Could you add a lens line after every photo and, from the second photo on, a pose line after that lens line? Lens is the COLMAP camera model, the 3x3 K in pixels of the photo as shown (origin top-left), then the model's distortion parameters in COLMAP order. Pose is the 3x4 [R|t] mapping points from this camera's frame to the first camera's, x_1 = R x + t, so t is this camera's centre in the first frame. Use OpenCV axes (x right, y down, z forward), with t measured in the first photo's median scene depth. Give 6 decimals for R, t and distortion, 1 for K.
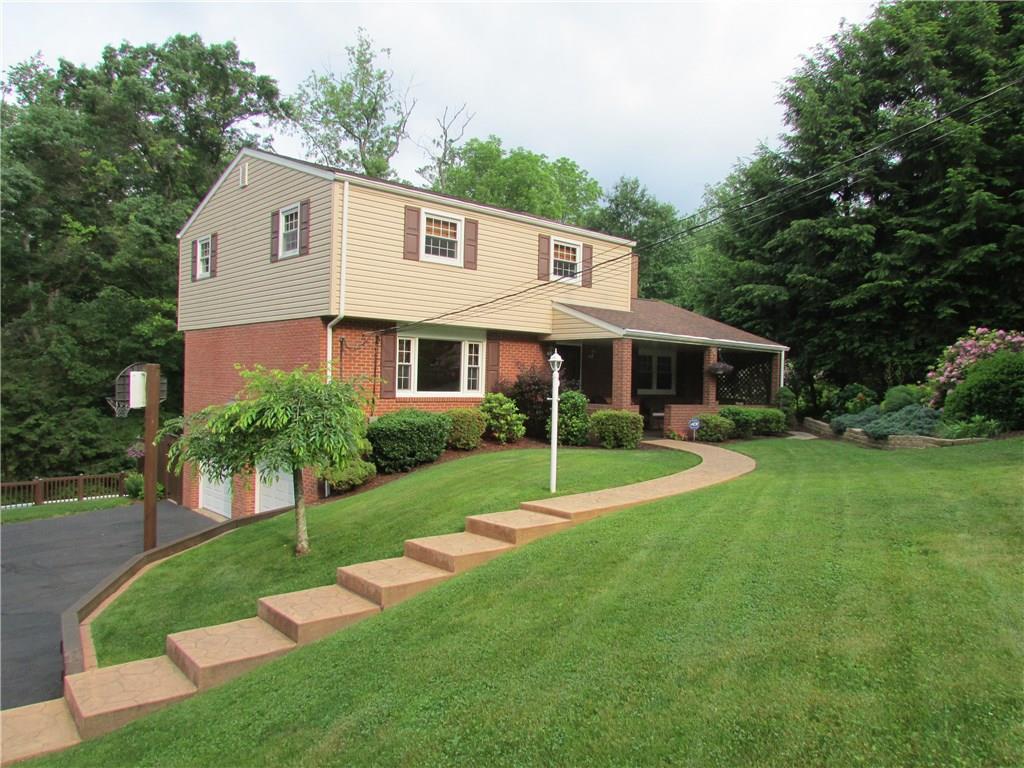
lens RADIAL K [[743.8, 0, 512.1], [0, 743.8, 383.8], [0, 0, 1]] dist [-0.005566, -0.006464]
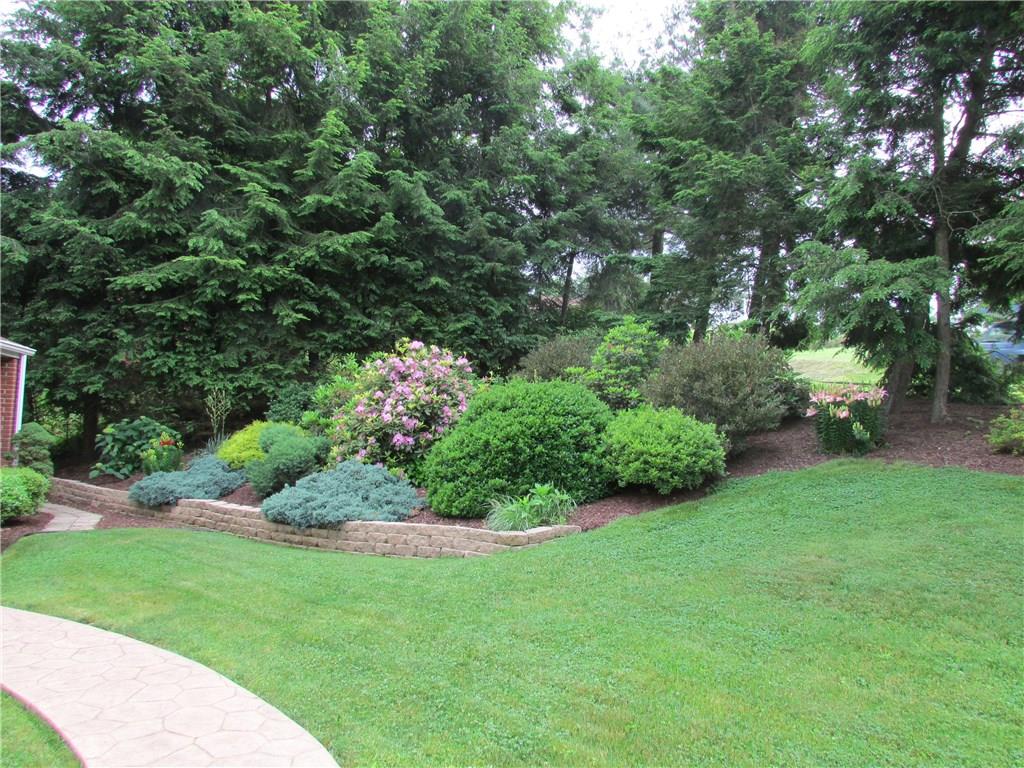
lens RADIAL K [[743.8, 0, 512.2], [0, 743.8, 378.0], [0, 0, 1]] dist [-0.005566, -0.006464]
pose [[0.447143, 0.048288, 0.893158, 0.052343], [-0.015588, 0.998811, -0.046196, -0.009526], [-0.894327, 0.006734, 0.447364, 0.486638]]
